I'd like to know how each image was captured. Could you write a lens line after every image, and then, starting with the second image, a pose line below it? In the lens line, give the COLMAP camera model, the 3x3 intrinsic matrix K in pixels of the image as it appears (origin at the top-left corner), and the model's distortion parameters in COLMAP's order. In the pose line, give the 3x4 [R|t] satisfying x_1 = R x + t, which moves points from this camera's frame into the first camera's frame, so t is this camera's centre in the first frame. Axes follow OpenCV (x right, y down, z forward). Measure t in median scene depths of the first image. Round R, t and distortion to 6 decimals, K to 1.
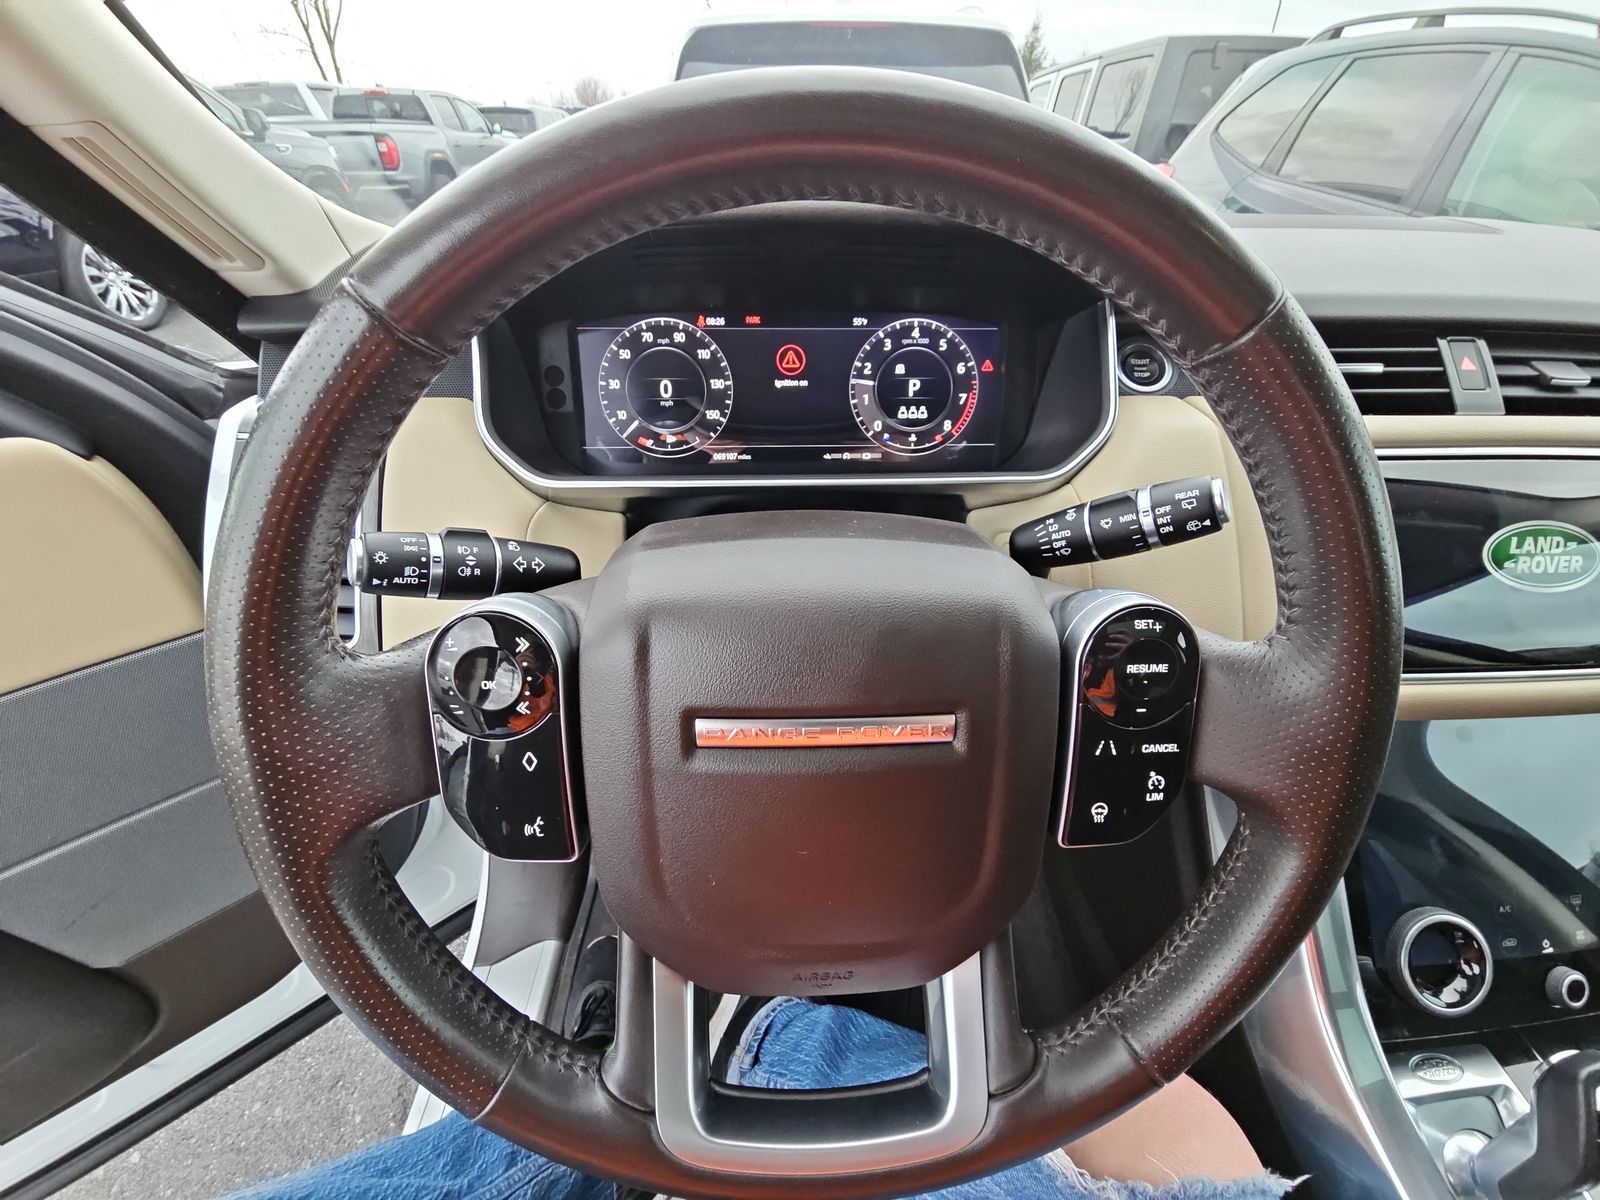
lens RADIAL K [[643.2, 0, 797.0], [0, 643.2, 595.9], [0, 0, 1]] dist [0.001406, -0.002012]
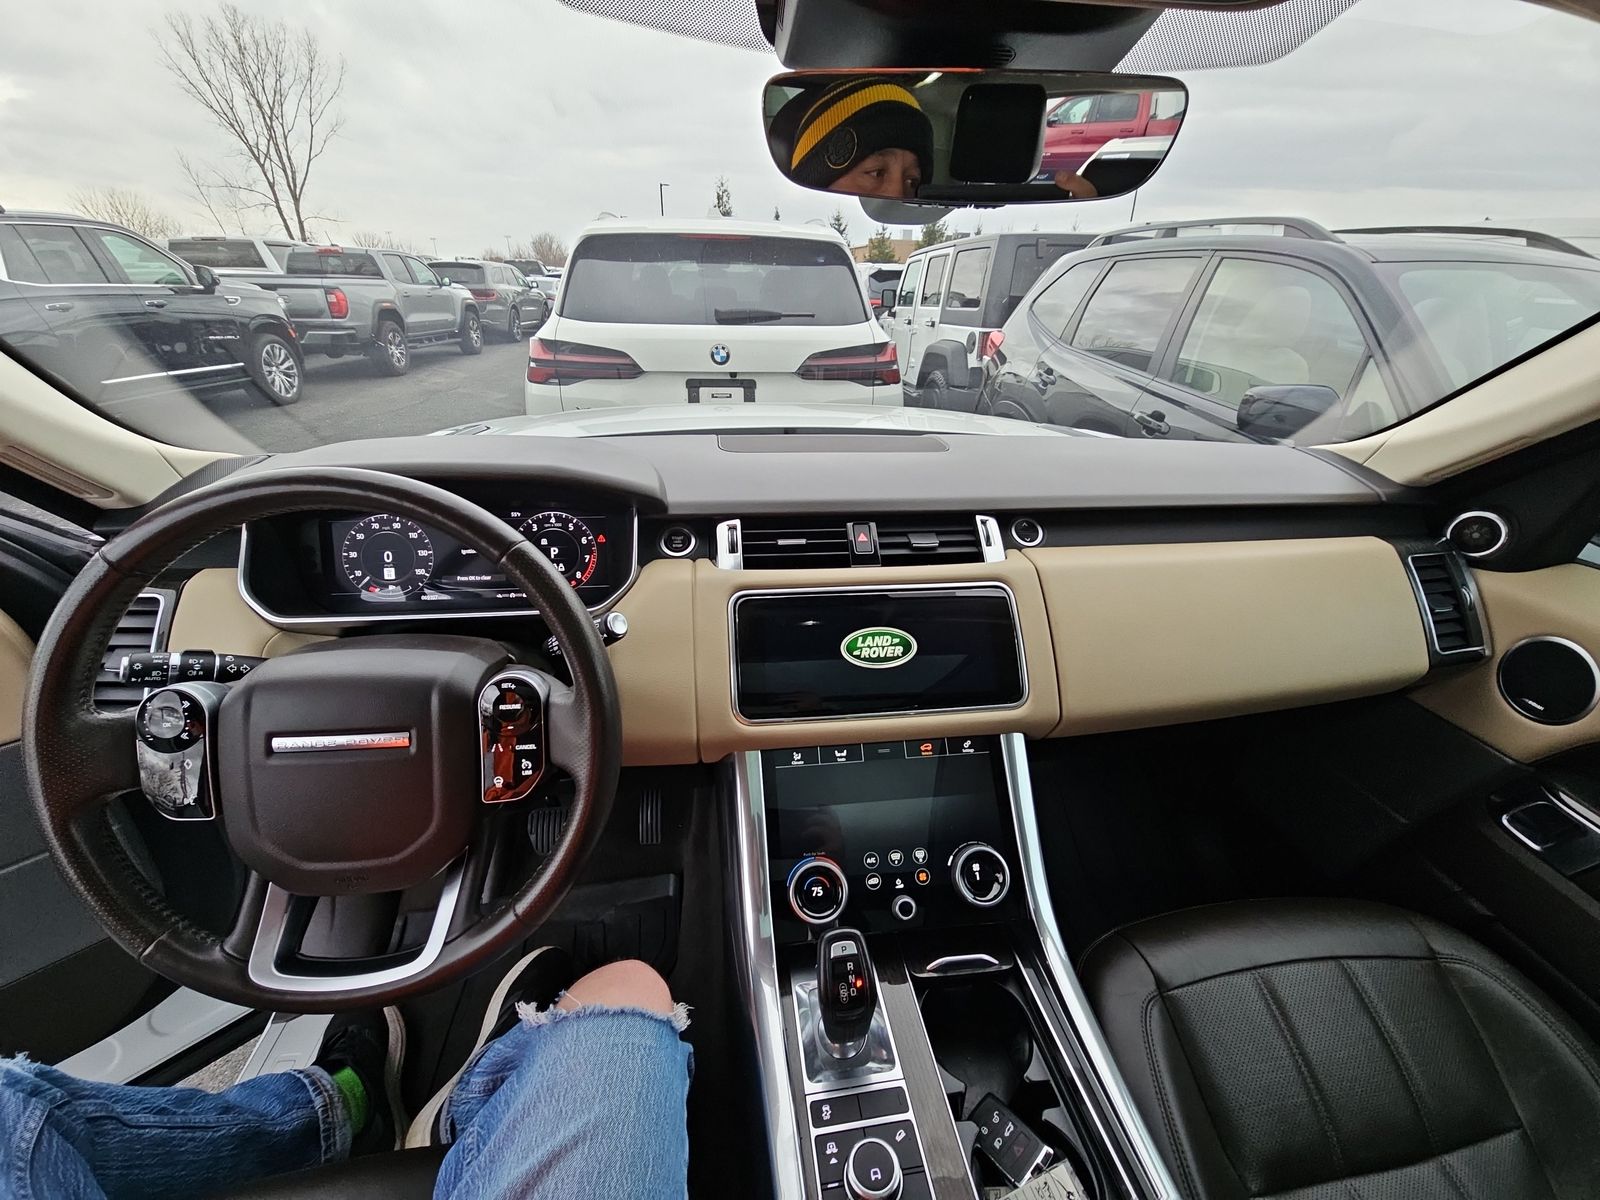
lens RADIAL K [[643.2, 0, 801.3], [0, 643.2, 602.1], [0, 0, 1]] dist [0.001406, -0.002012]
pose [[0.996617, -0.023621, 0.078722, 0.677571], [0.035857, 0.986813, -0.157840, 0.071551], [-0.073956, 0.160129, 0.984322, -0.604639]]
